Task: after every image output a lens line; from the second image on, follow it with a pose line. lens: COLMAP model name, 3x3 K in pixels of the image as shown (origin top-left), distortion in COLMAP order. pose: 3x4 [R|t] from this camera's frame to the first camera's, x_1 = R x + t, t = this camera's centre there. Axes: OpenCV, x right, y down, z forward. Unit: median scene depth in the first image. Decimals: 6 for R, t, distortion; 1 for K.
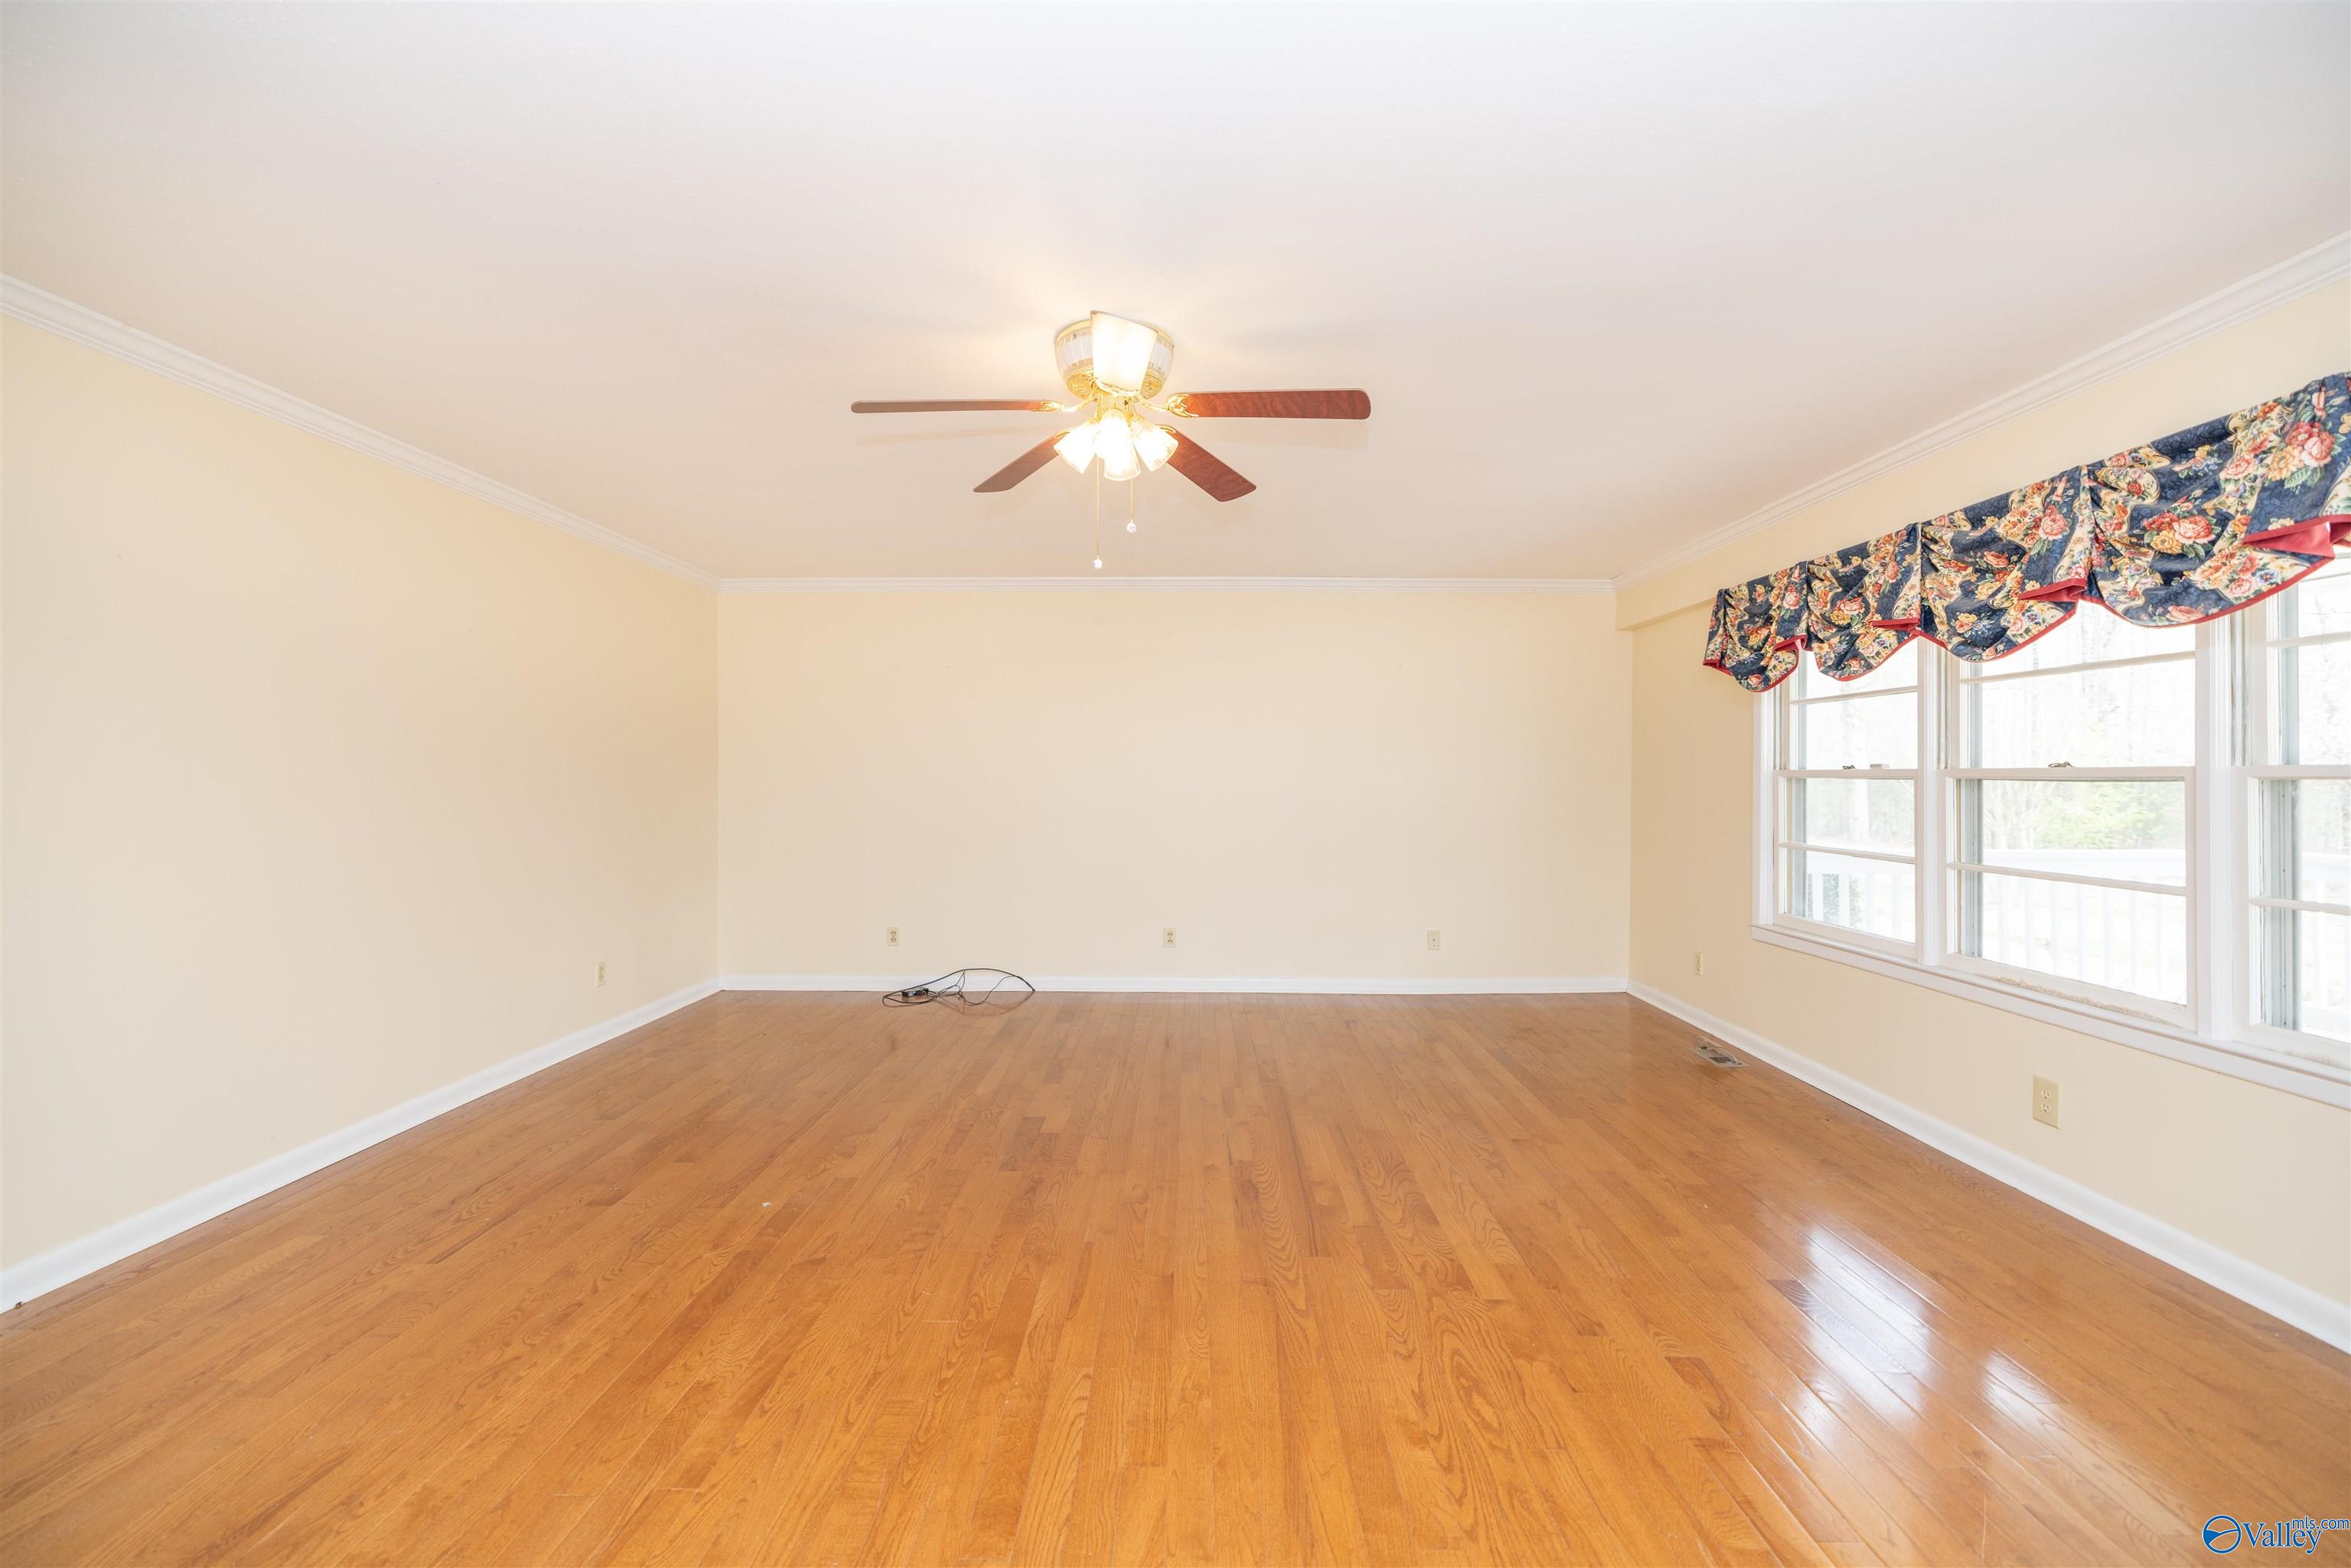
lens RADIAL K [[979.8, 0, 1171.7], [0, 979.8, 767.6], [0, 0, 1]] dist [-0.000627, -0.000401]
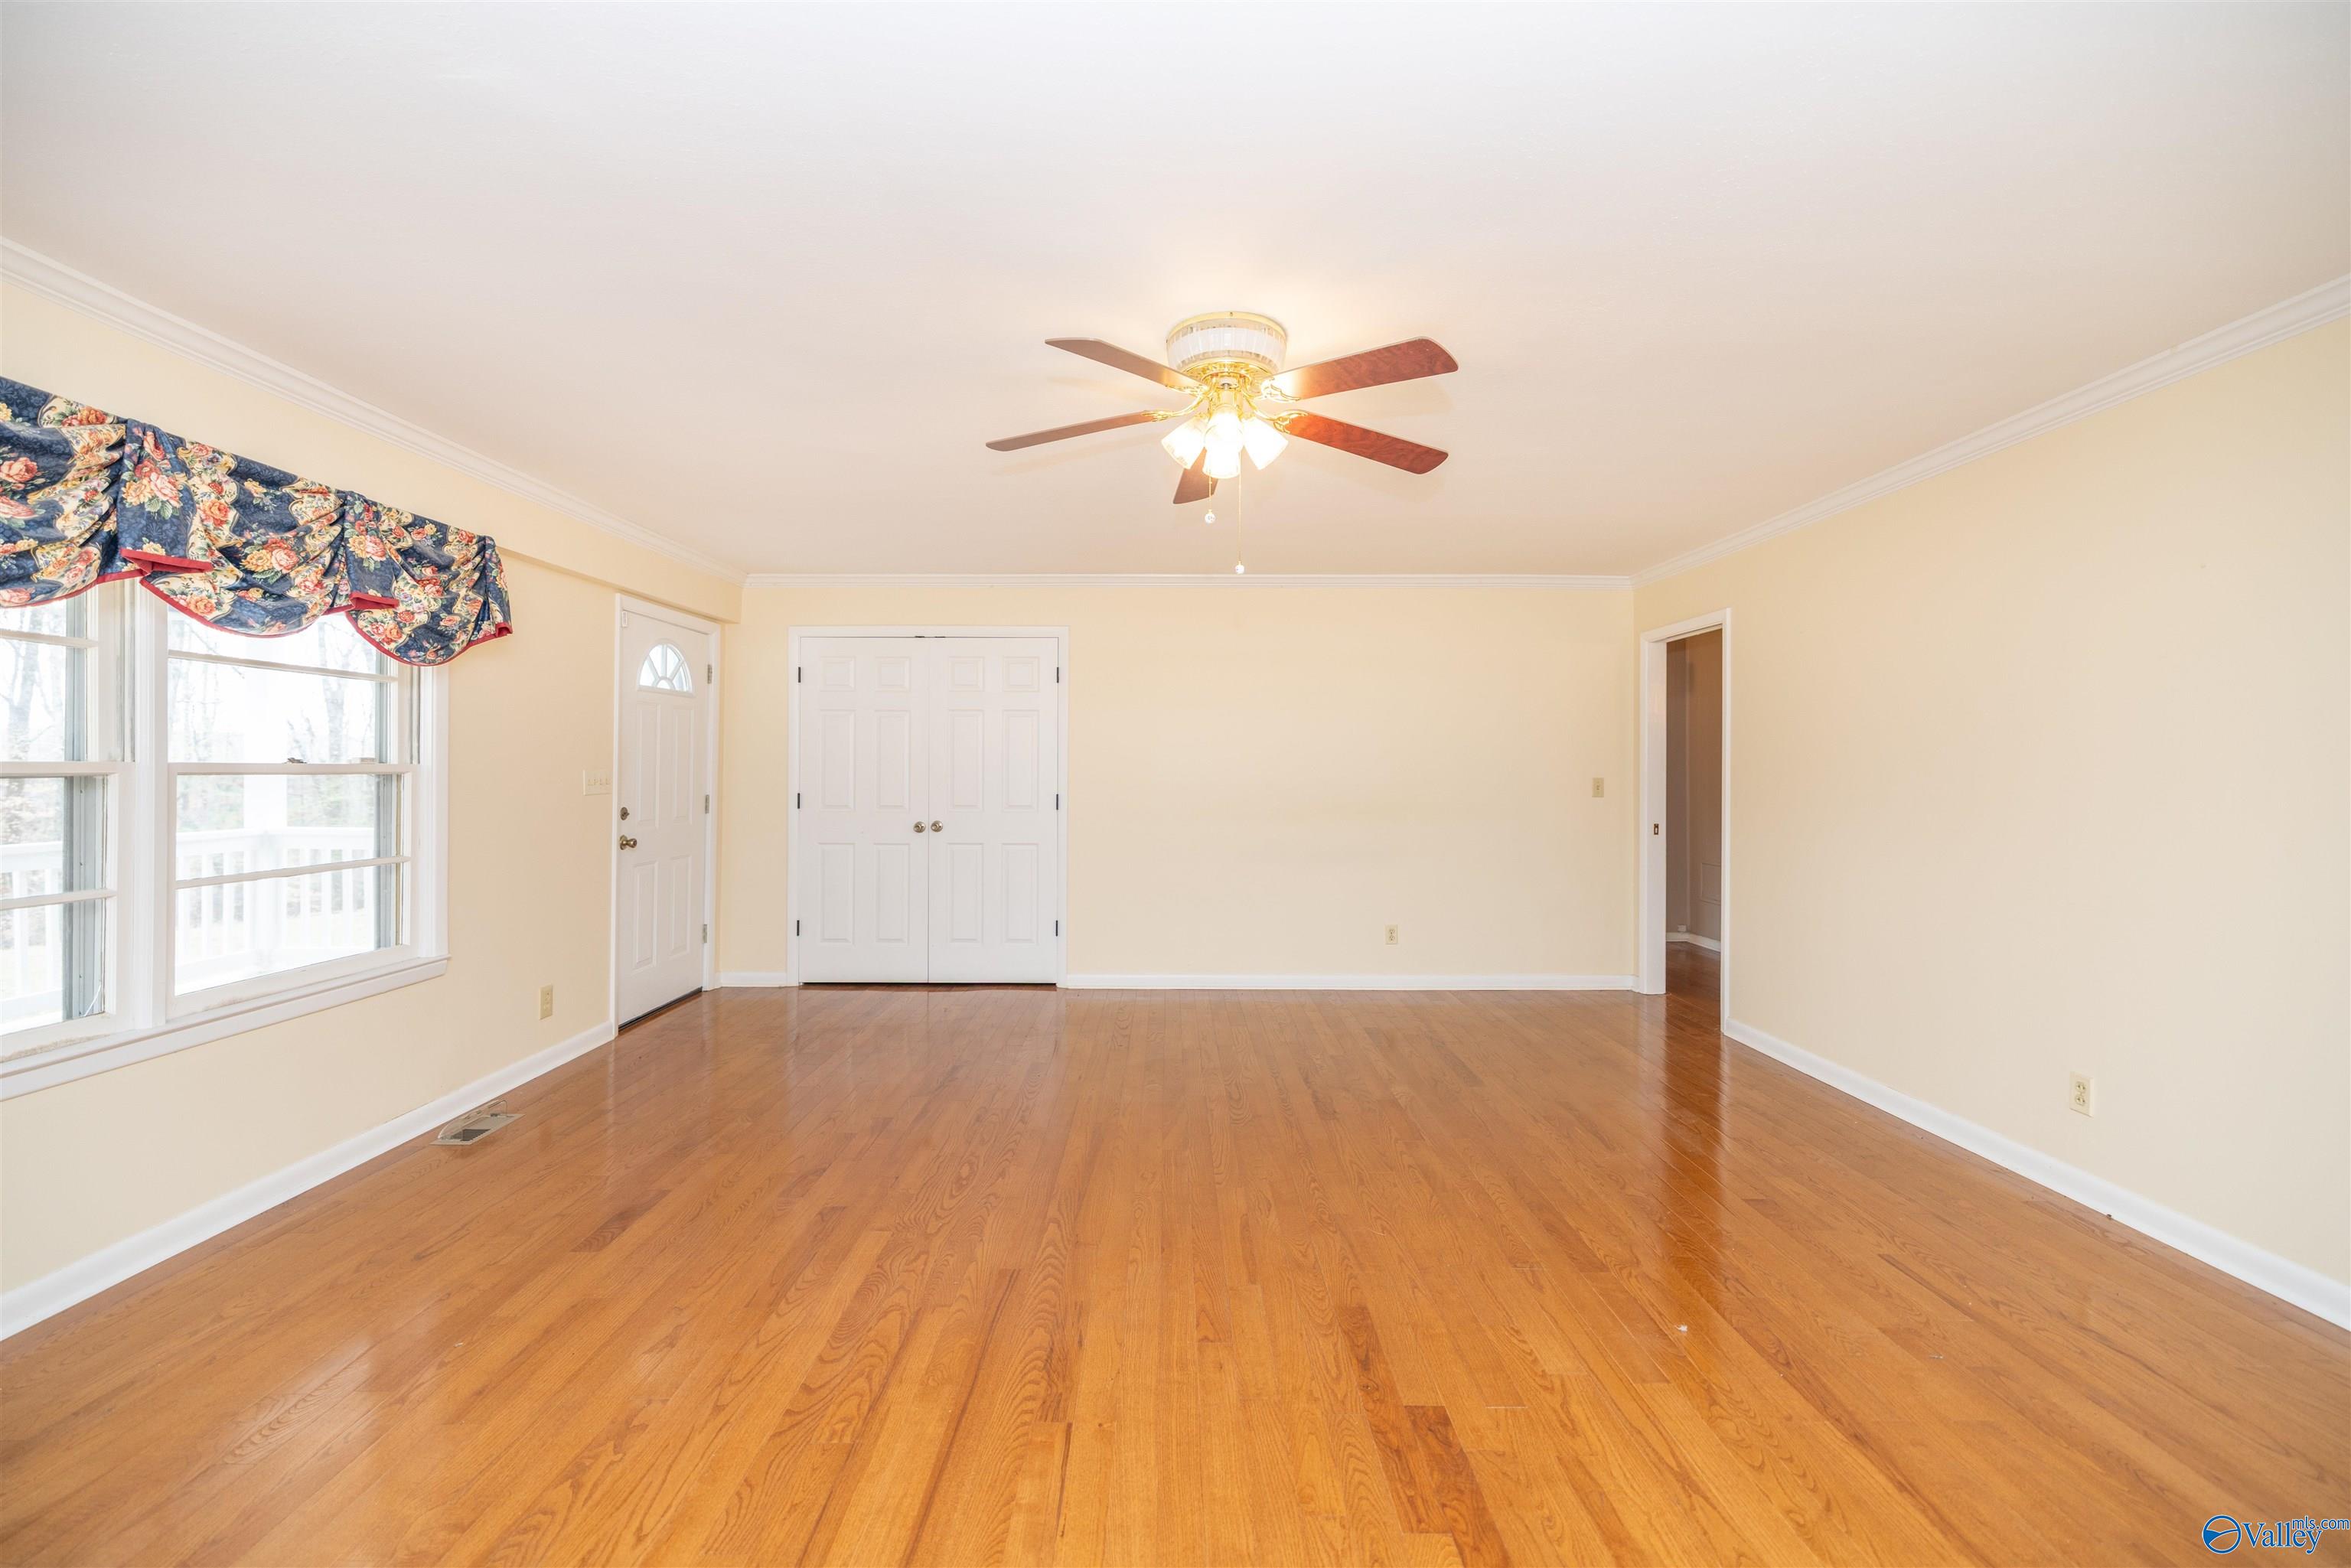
lens RADIAL K [[986.2, 0, 1171.5], [0, 986.2, 770.7], [0, 0, 1]] dist [-0.000259, -0.000409]
pose [[-0.999701, -0.005438, -0.023834, 0.016371], [-0.005206, 0.999939, -0.009769, 0.010274], [0.023886, -0.009642, -0.999668, 1.747976]]
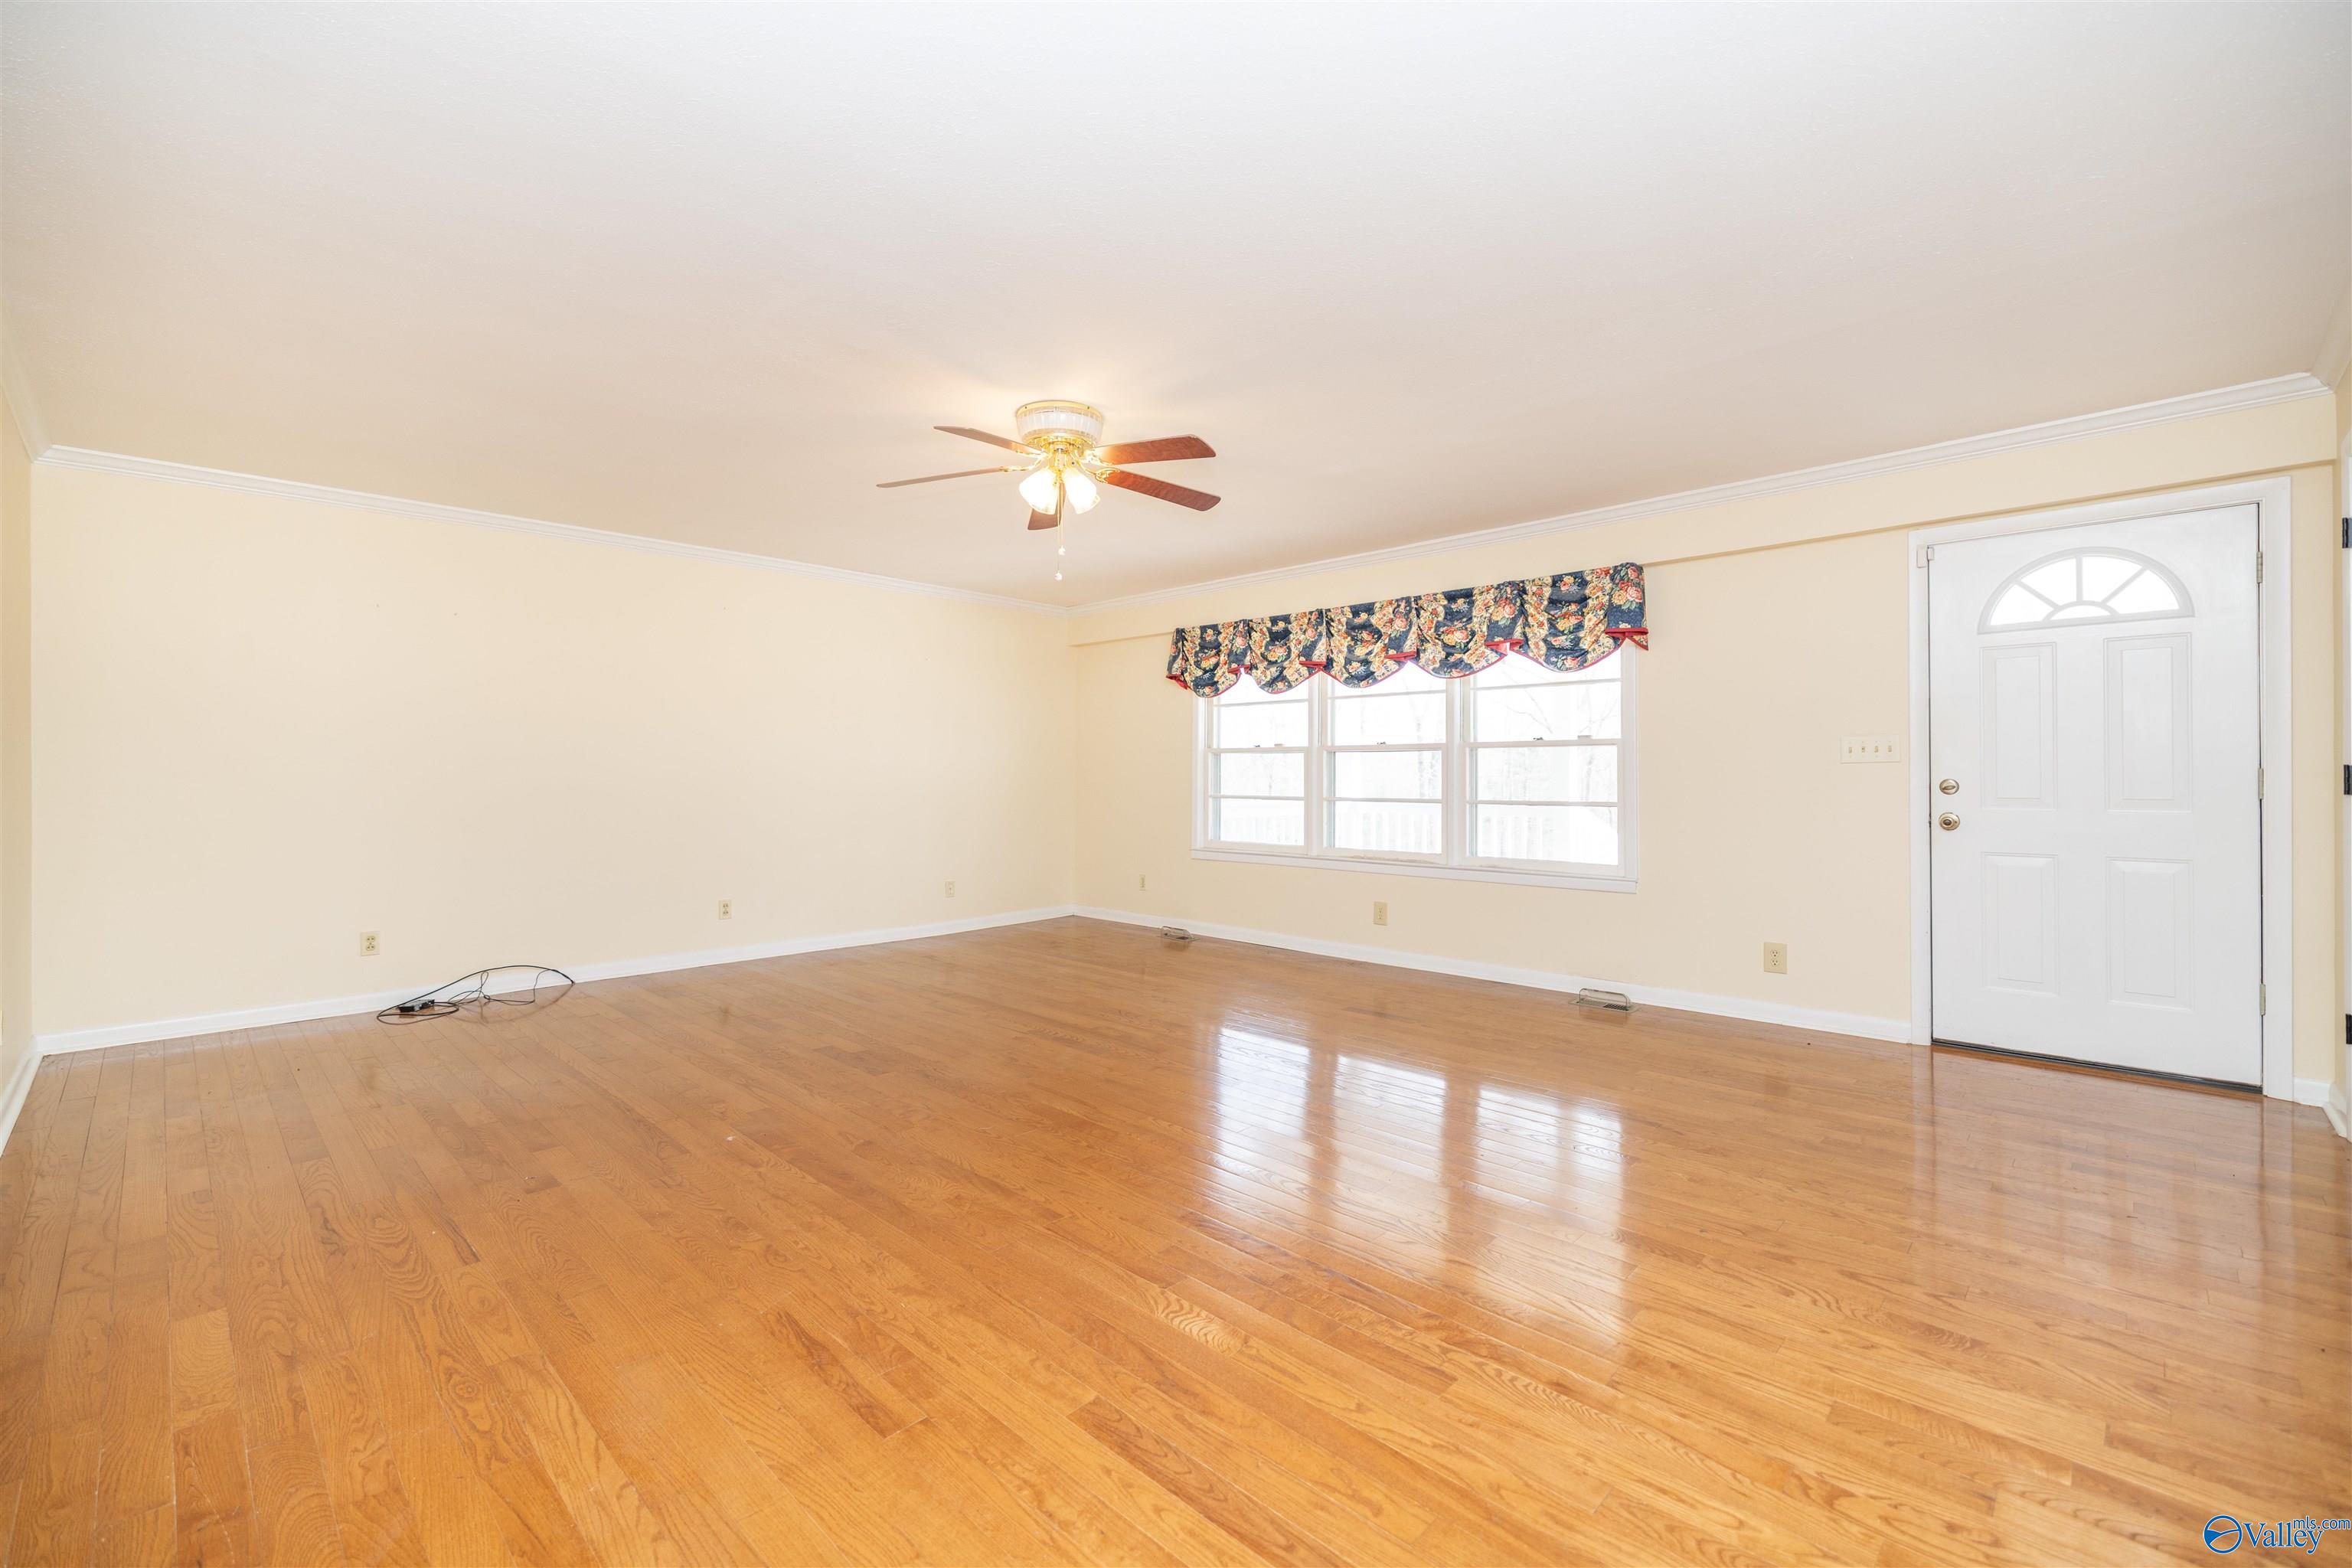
lens RADIAL K [[986.6, 0, 1172.0], [0, 986.6, 770.7], [0, 0, 1]] dist [-0.000259, -0.000409]
pose [[0.685494, 0.001584, 0.728077, -0.838728], [-0.005798, 0.999978, 0.003284, 0.049446], [-0.728055, -0.006473, 0.685488, -0.053191]]
